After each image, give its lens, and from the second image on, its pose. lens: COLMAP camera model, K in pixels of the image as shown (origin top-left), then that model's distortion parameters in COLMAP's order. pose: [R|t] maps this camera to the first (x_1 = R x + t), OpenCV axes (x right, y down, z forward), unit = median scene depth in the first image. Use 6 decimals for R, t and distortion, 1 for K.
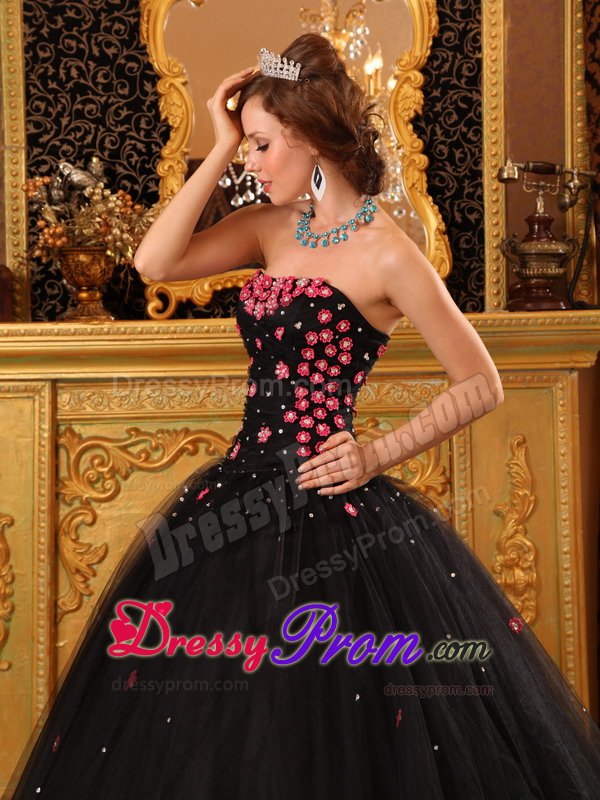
lens RADIAL K [[1565.9, 0, 313.6], [0, 1565.9, 353.3], [0, 0, 1]] dist [0.288214, 0.000000]
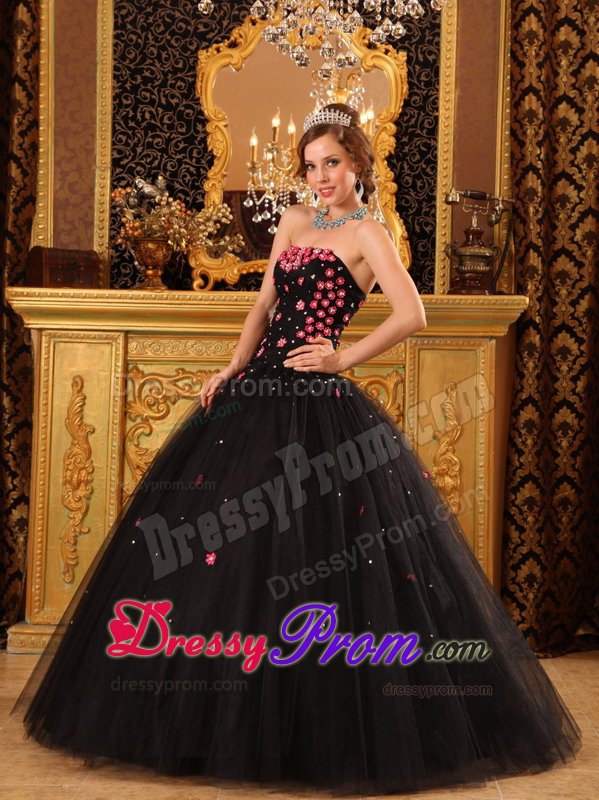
lens RADIAL K [[1513.0, 0, 304.8], [0, 1513.0, 377.5], [0, 0, 1]] dist [0.267058, 0.000000]
pose [[0.999207, 0.038856, -0.008690, 0.008869], [-0.038917, 0.999219, -0.006916, 0.059208], [0.008415, 0.007249, 0.999938, -0.351334]]
